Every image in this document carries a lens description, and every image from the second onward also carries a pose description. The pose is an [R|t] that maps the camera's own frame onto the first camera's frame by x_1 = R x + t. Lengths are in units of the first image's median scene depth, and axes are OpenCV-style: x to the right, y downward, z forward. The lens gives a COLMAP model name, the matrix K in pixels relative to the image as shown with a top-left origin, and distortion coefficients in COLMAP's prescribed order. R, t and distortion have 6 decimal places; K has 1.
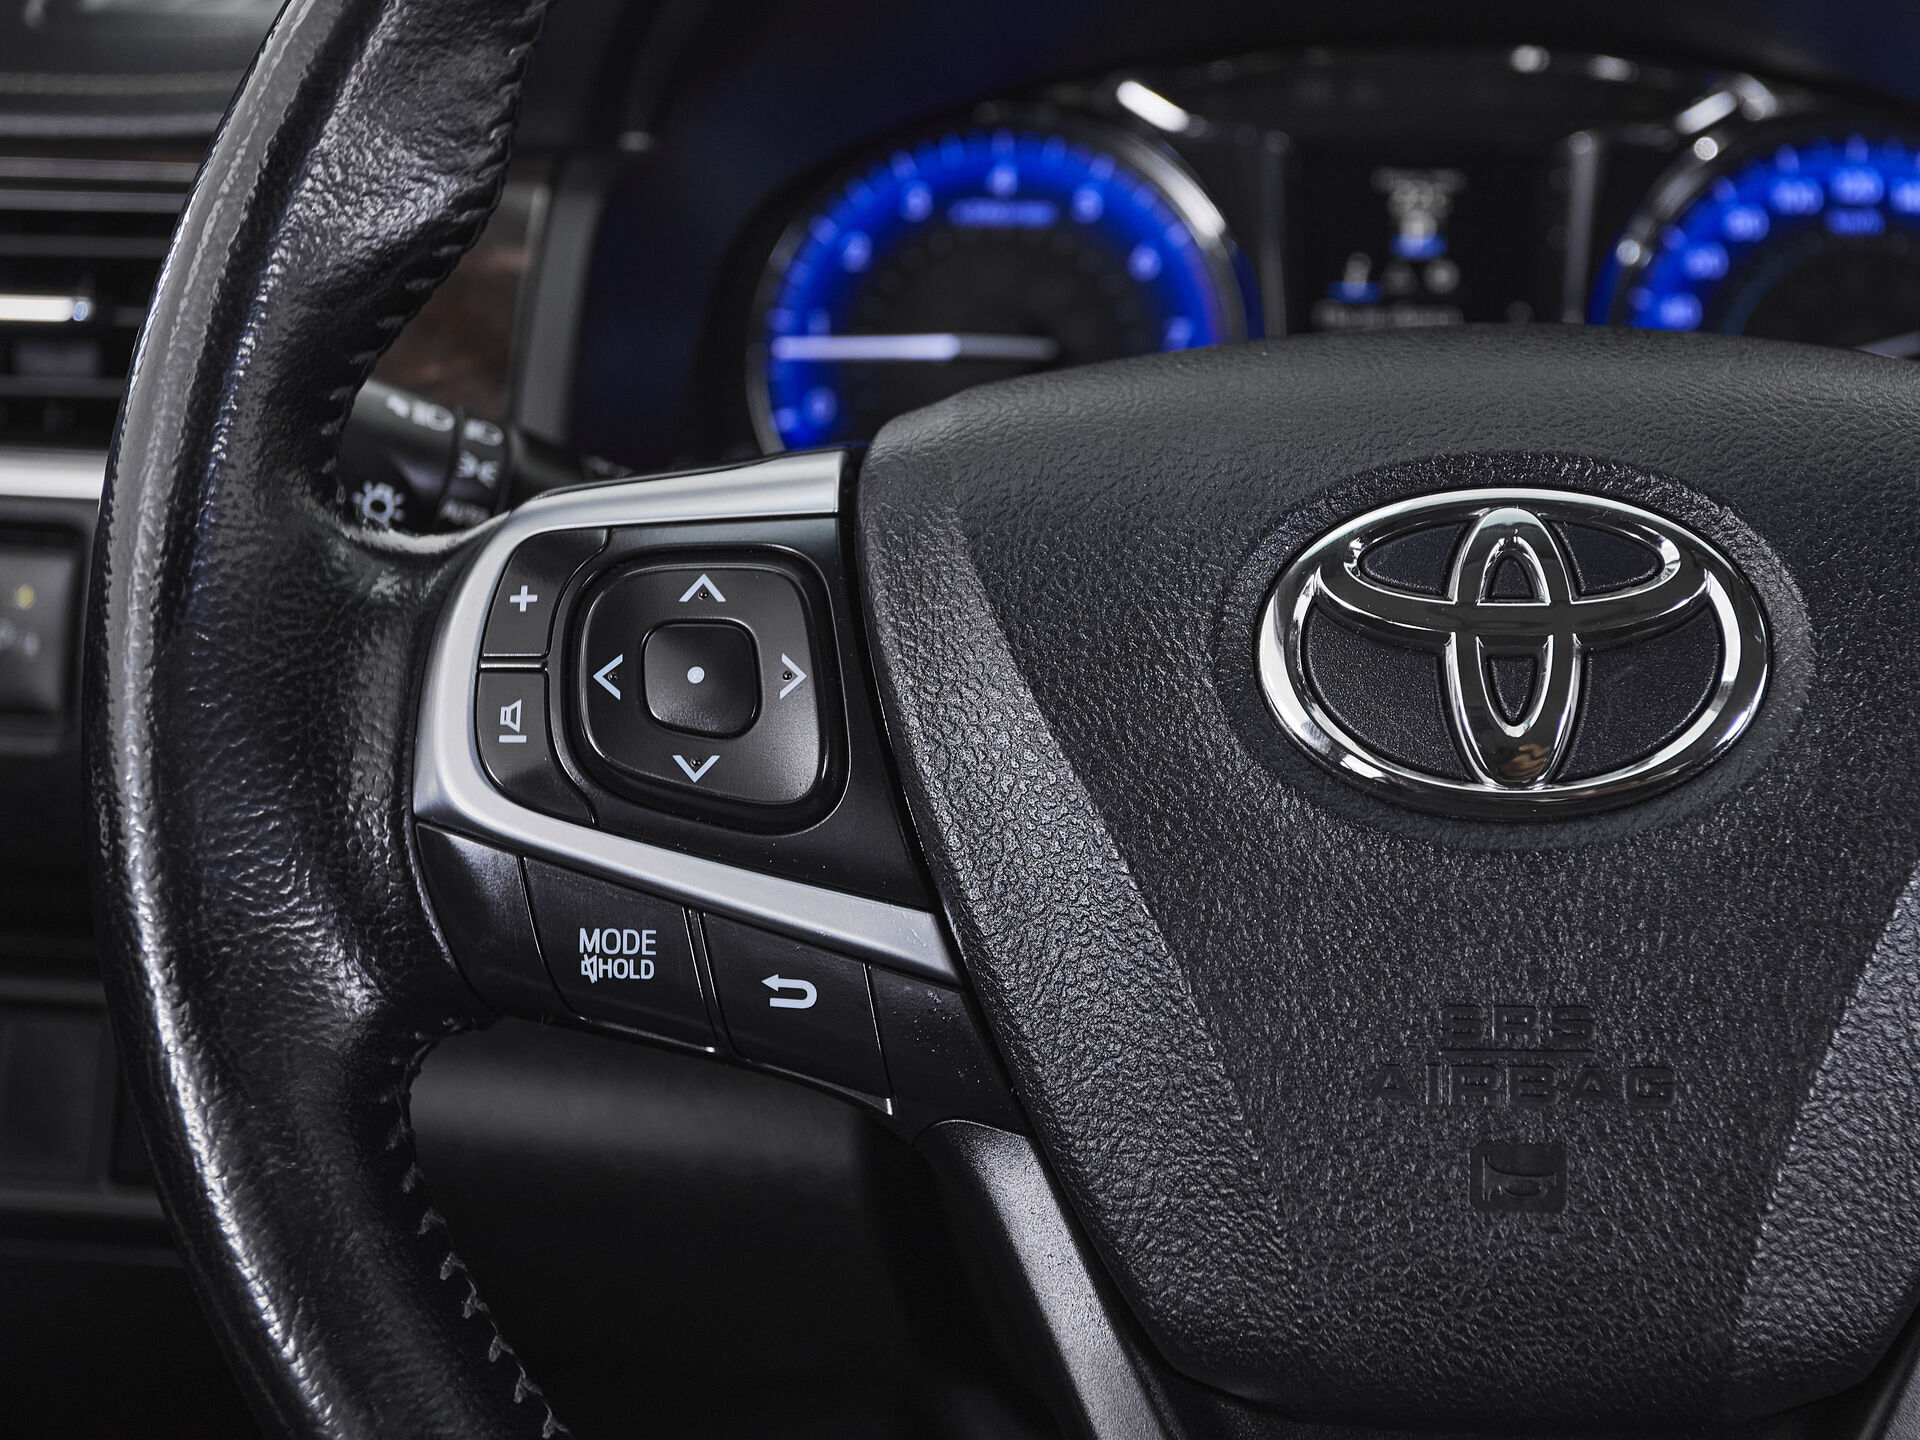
lens RADIAL K [[3195.6, 0, 1038.1], [0, 3195.6, 672.9], [0, 0, 1]] dist [0.000637, 0.000000]
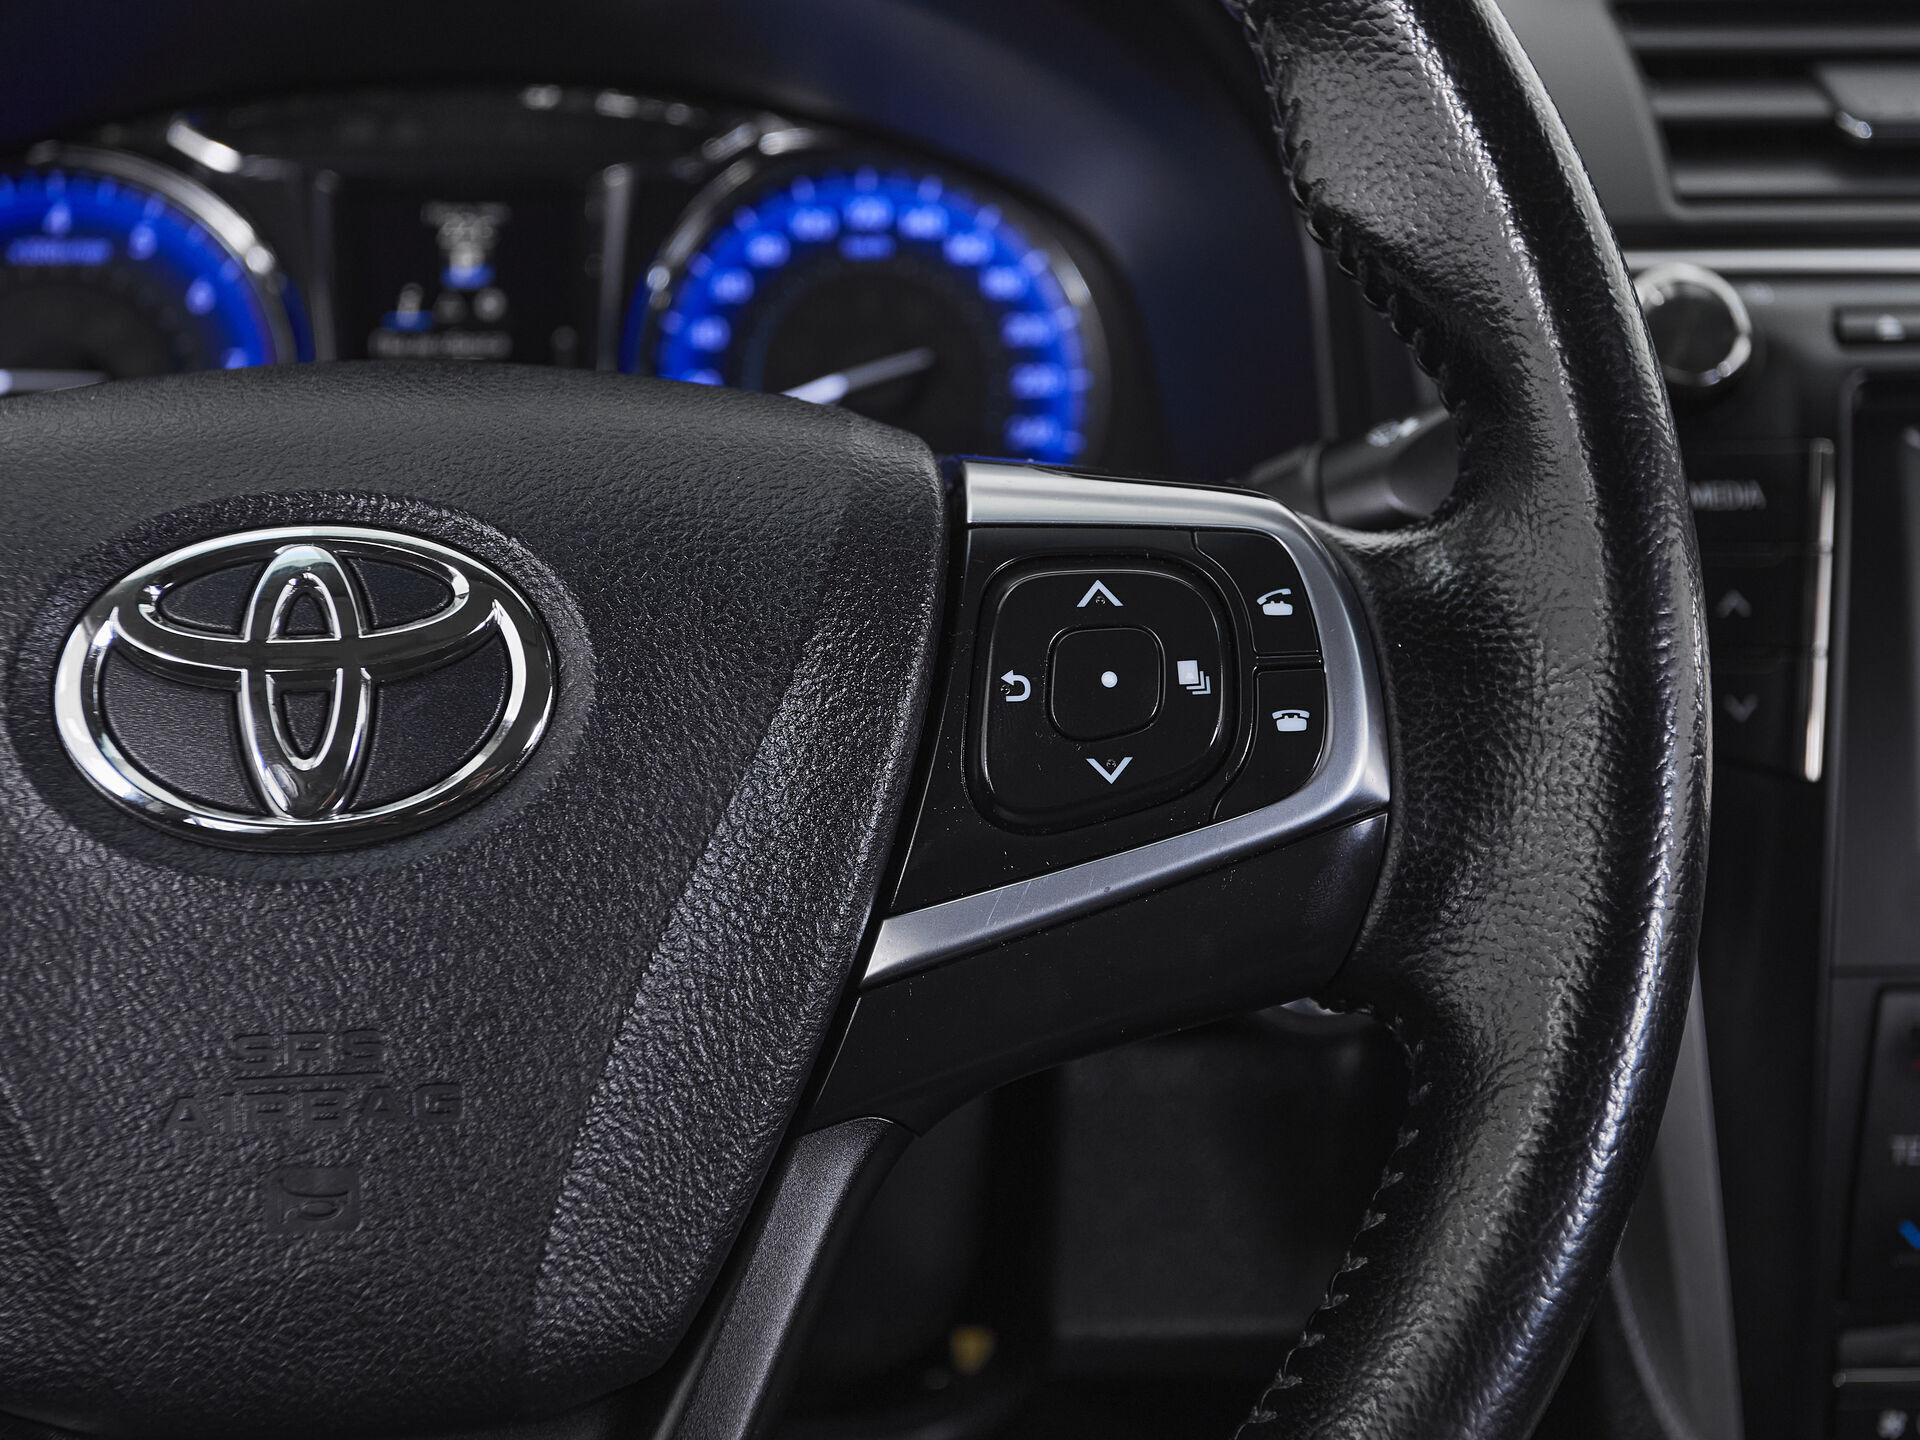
lens RADIAL K [[2866.4, 0, 908.6], [0, 2866.4, 741.4], [0, 0, 1]] dist [0.015607, 0.000000]
pose [[0.986831, -0.043815, 0.155707, 0.193824], [0.038607, 0.998594, 0.036312, -0.014913], [-0.157080, -0.029823, 0.987136, 0.058888]]
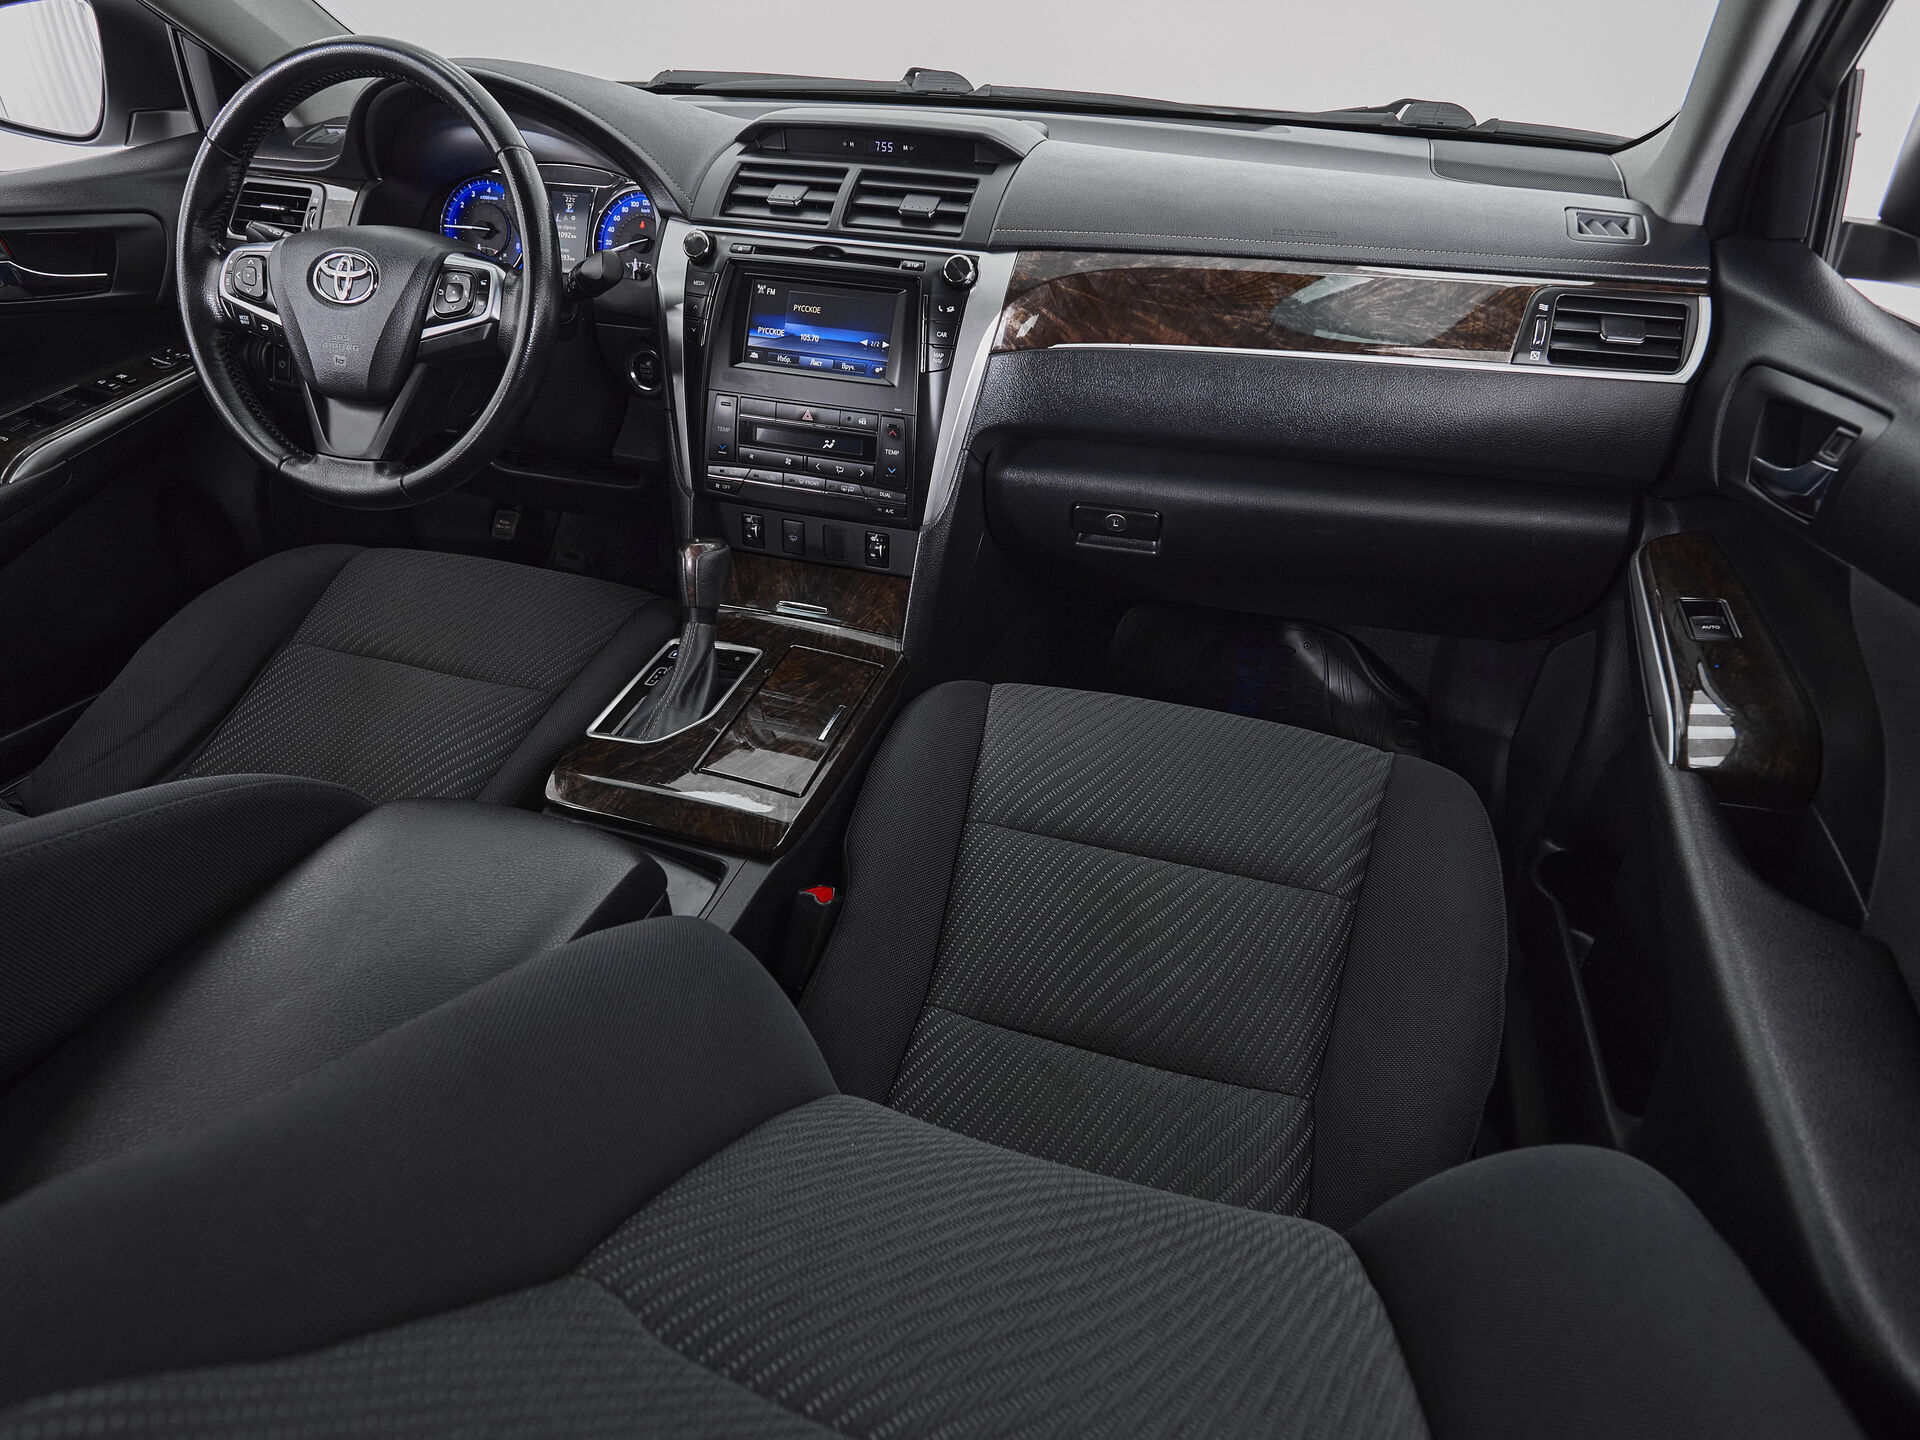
lens RADIAL K [[1108.3, 0, 947.2], [0, 1108.3, 740.9], [0, 0, 1]] dist [0.004408, -0.008075]
pose [[0.975664, 0.141219, -0.167744, 1.877377], [-0.079834, 0.941271, 0.328079, 0.039633], [0.204223, -0.306703, 0.929638, -1.169149]]
